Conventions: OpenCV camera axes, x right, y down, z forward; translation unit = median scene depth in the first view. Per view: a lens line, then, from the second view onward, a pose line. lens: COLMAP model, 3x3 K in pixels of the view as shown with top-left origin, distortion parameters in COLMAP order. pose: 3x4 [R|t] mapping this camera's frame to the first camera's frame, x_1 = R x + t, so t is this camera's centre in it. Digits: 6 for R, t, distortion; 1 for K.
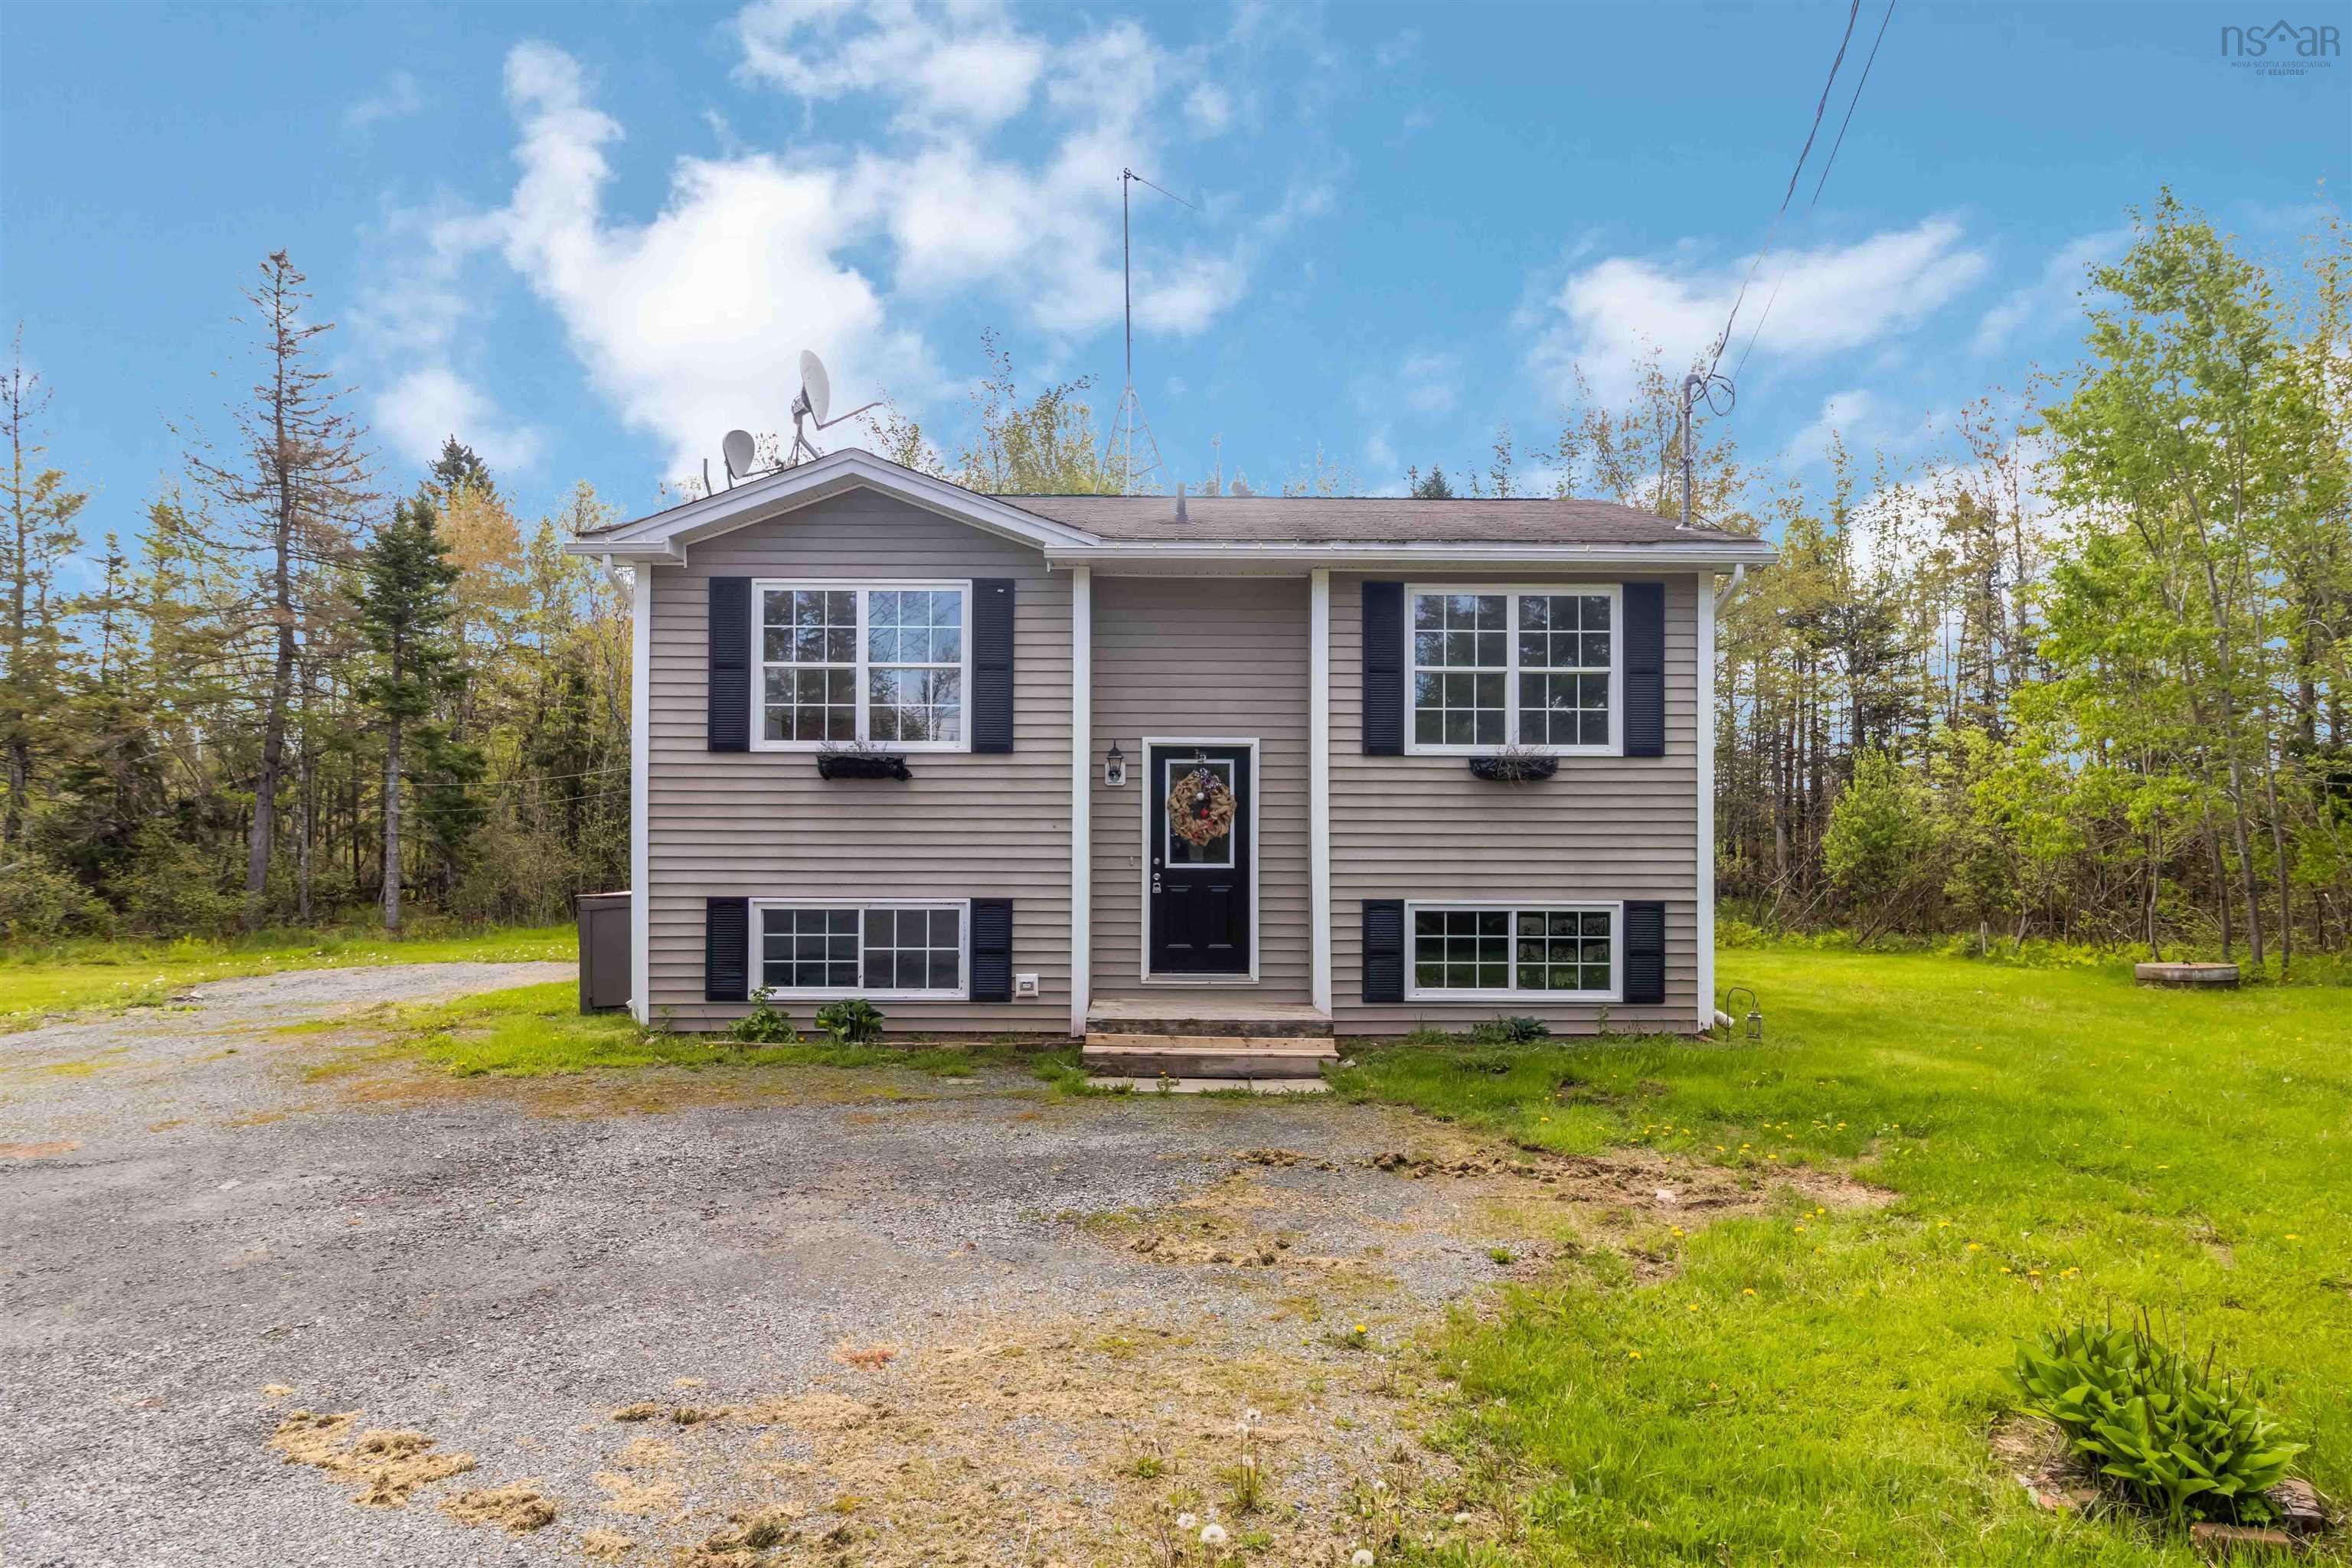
lens RADIAL K [[1479.9, 0, 1179.9], [0, 1479.9, 846.5], [0, 0, 1]] dist [-0.001792, -0.001196]
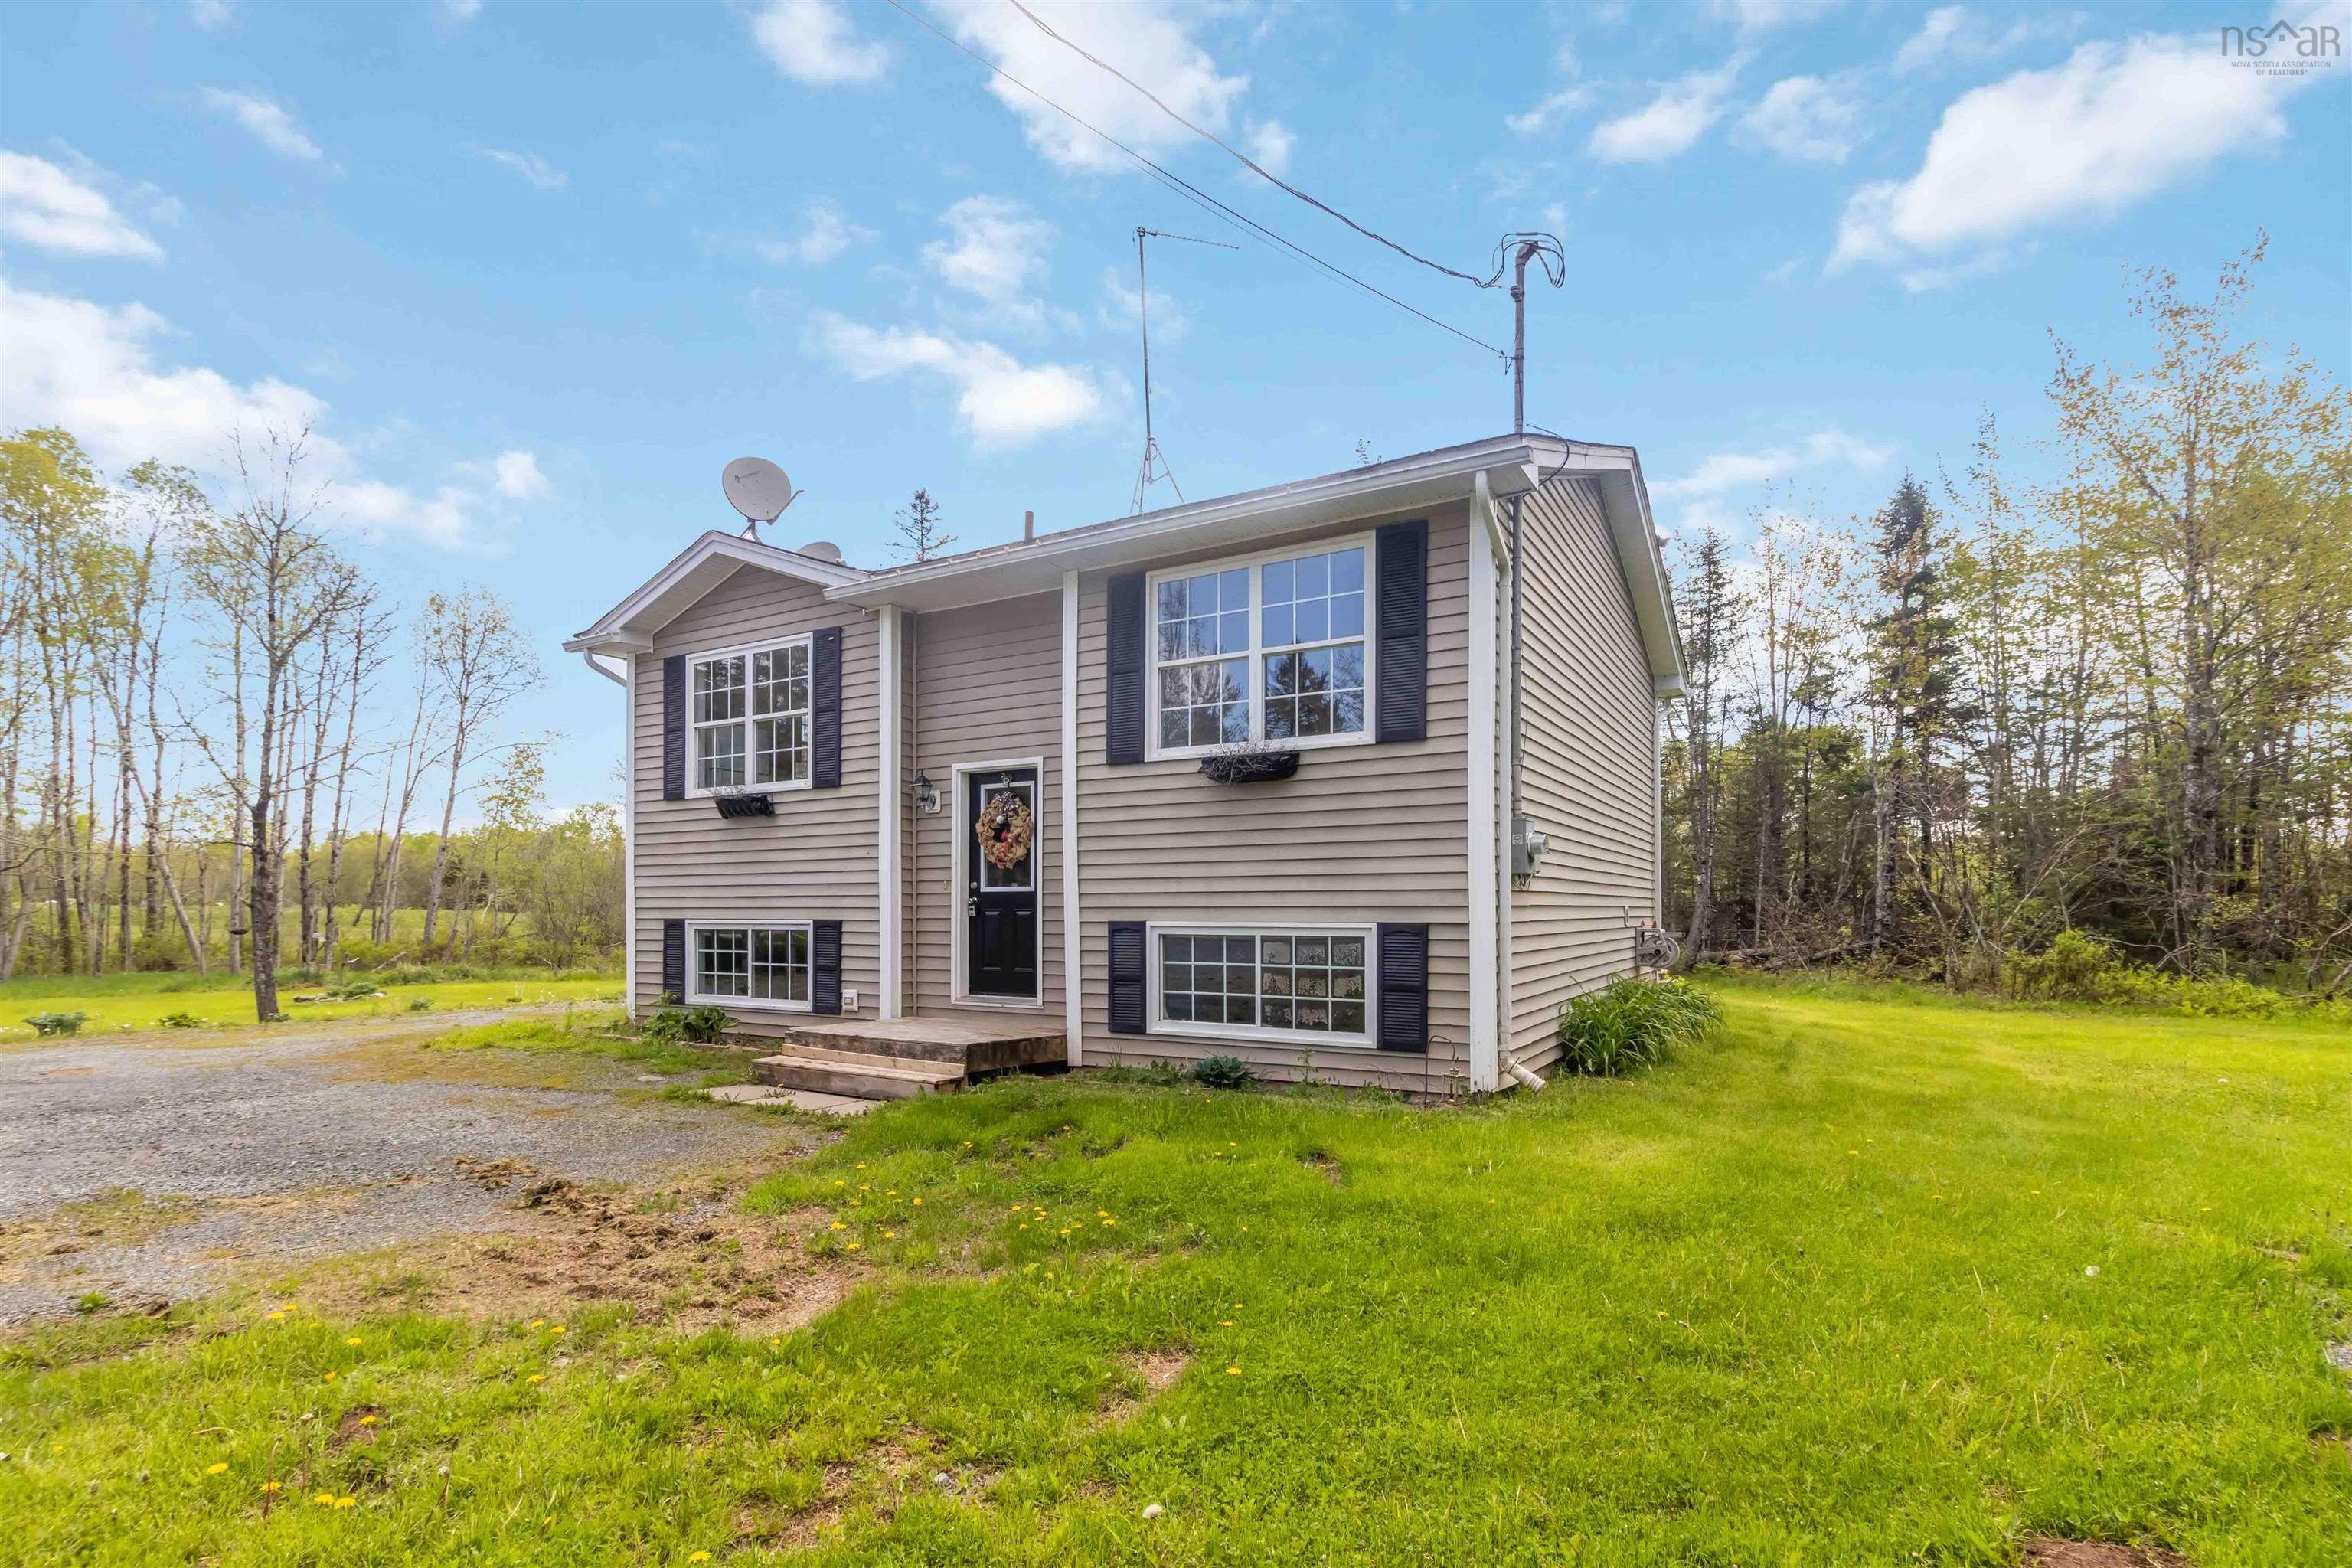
lens RADIAL K [[1126.6, 0, 1173.1], [0, 1126.6, 921.2], [0, 0, 1]] dist [-0.003836, -0.000328]
pose [[0.853886, 0.000072, -0.520459, 0.524386], [0.005064, 0.999952, 0.008446, 0.029881], [0.520435, -0.009847, 0.853845, 0.418665]]
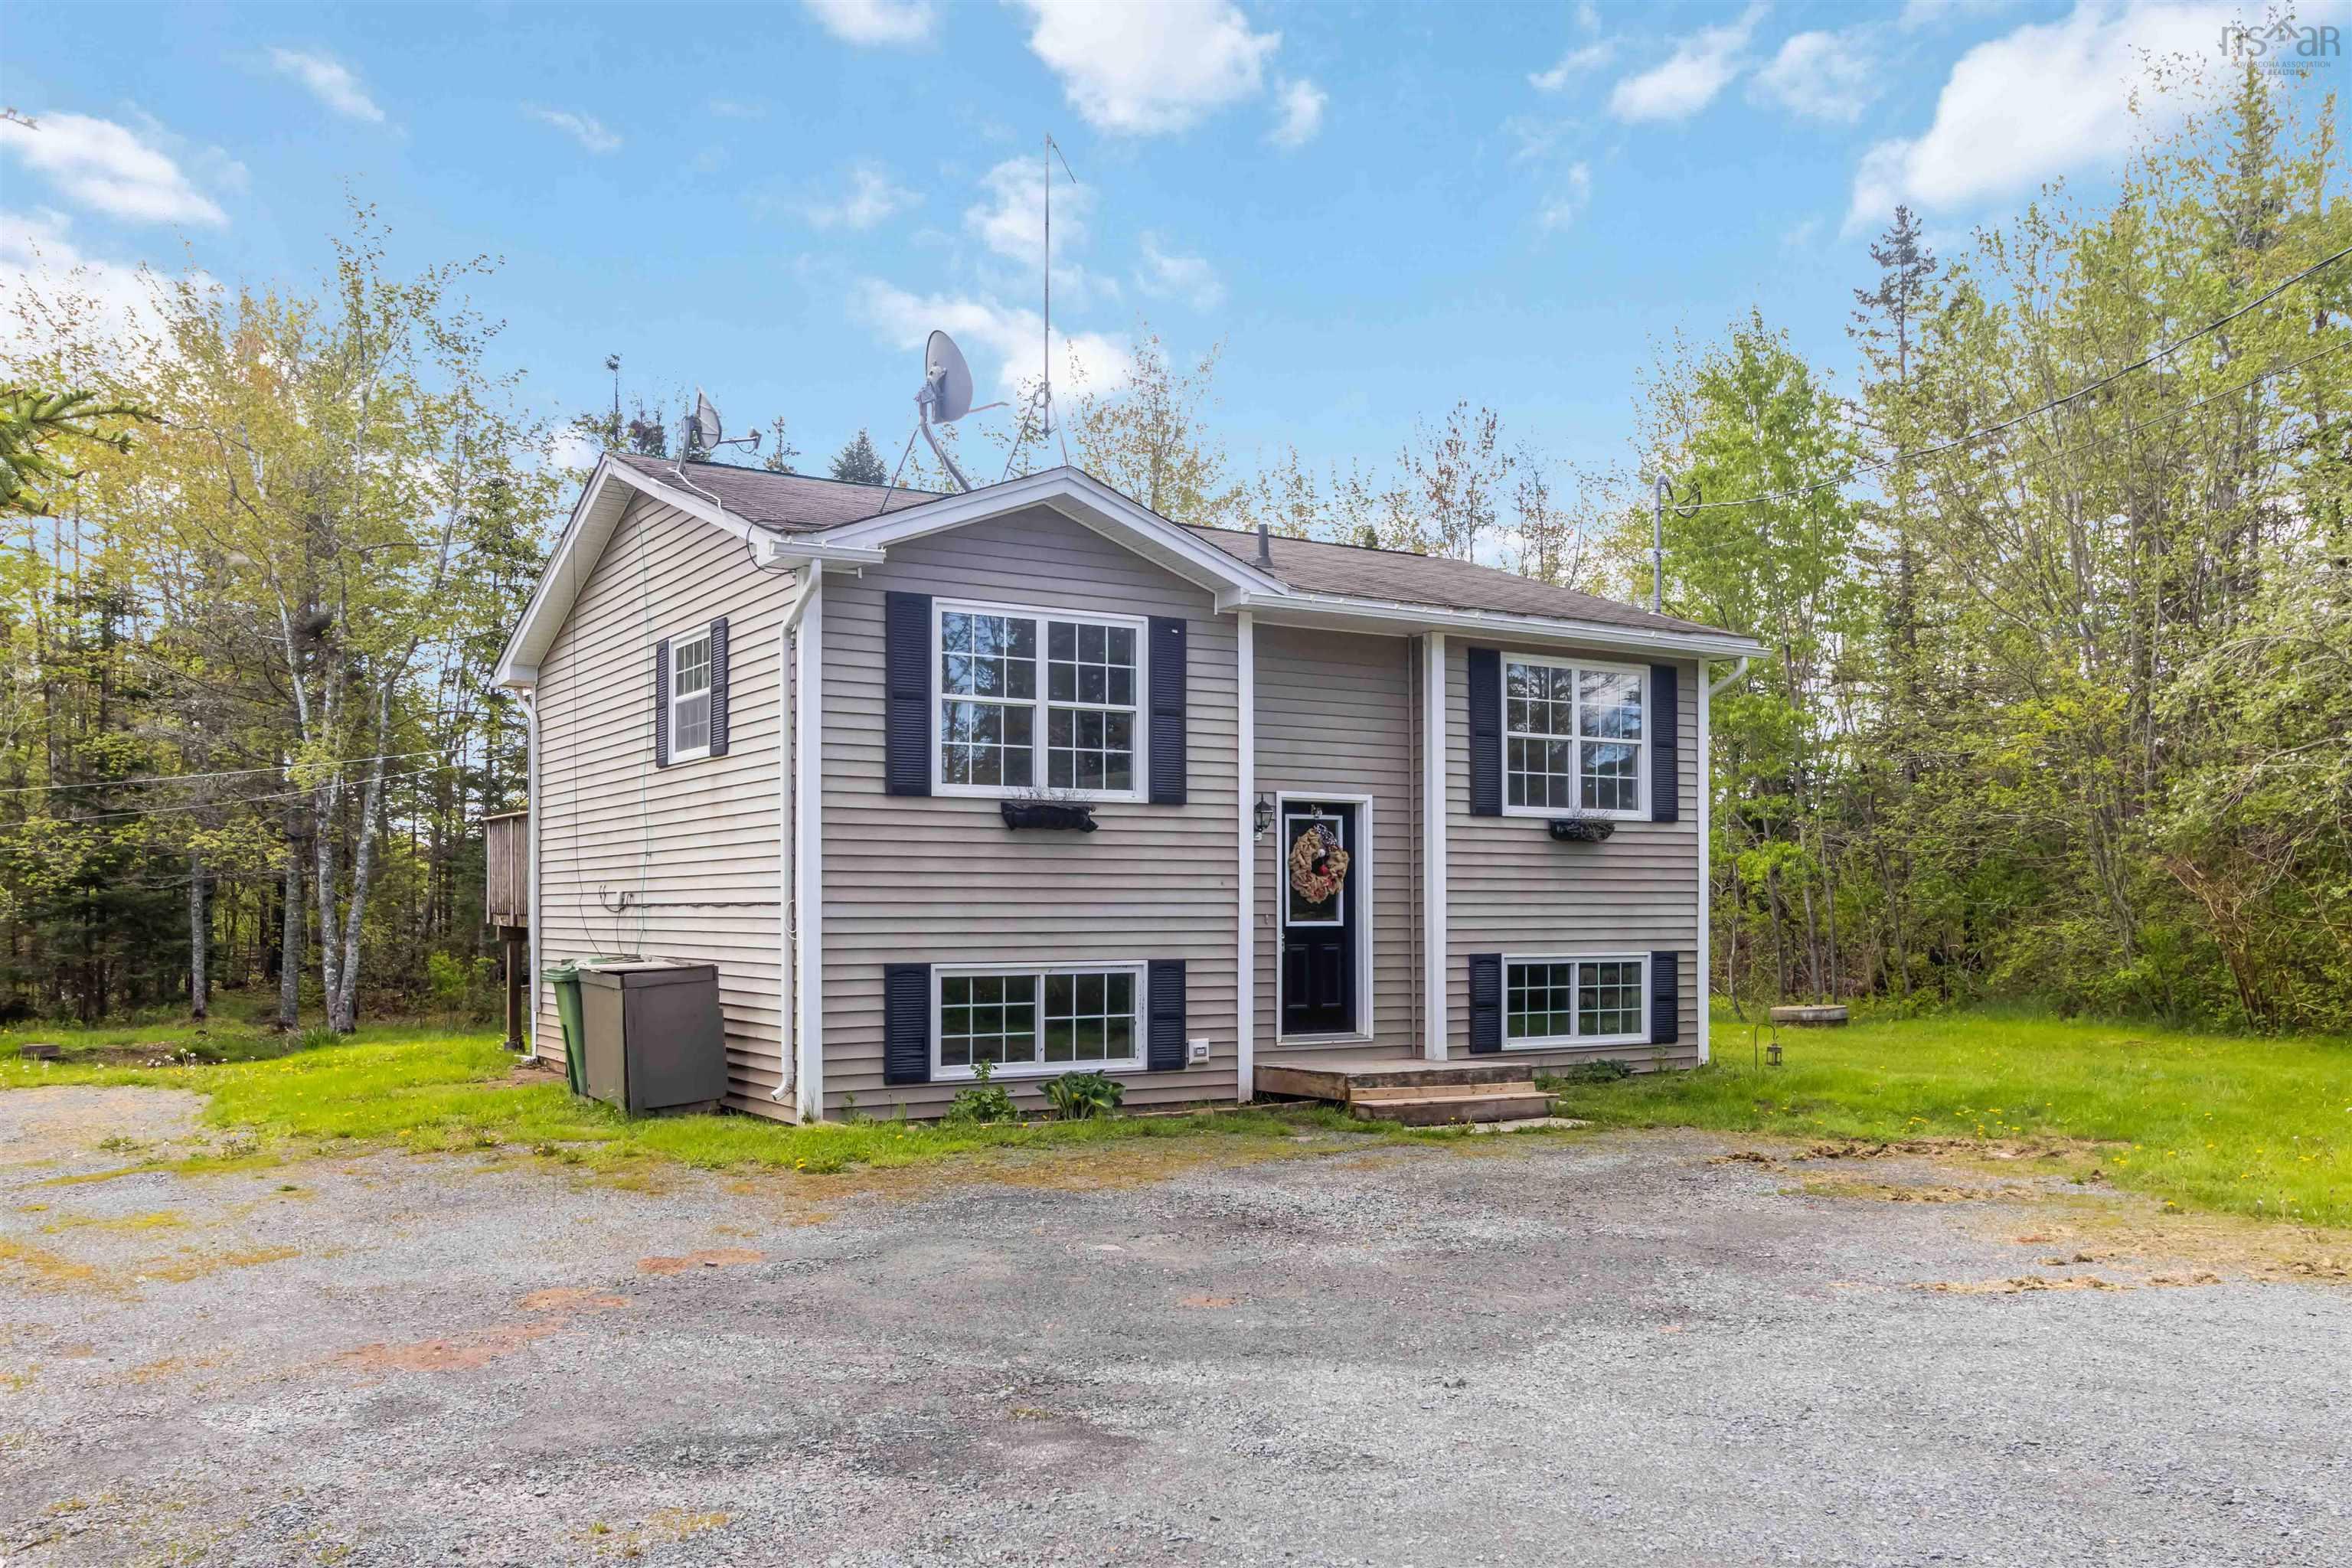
lens RADIAL K [[1889.1, 0, 1168.6], [0, 1889.1, 921.8], [0, 0, 1]] dist [0.000506, -0.003622]
pose [[0.854652, -0.007835, 0.519142, -0.743979], [0.002292, 0.999933, 0.011318, -0.002561], [-0.519196, -0.008483, 0.854613, -0.021508]]
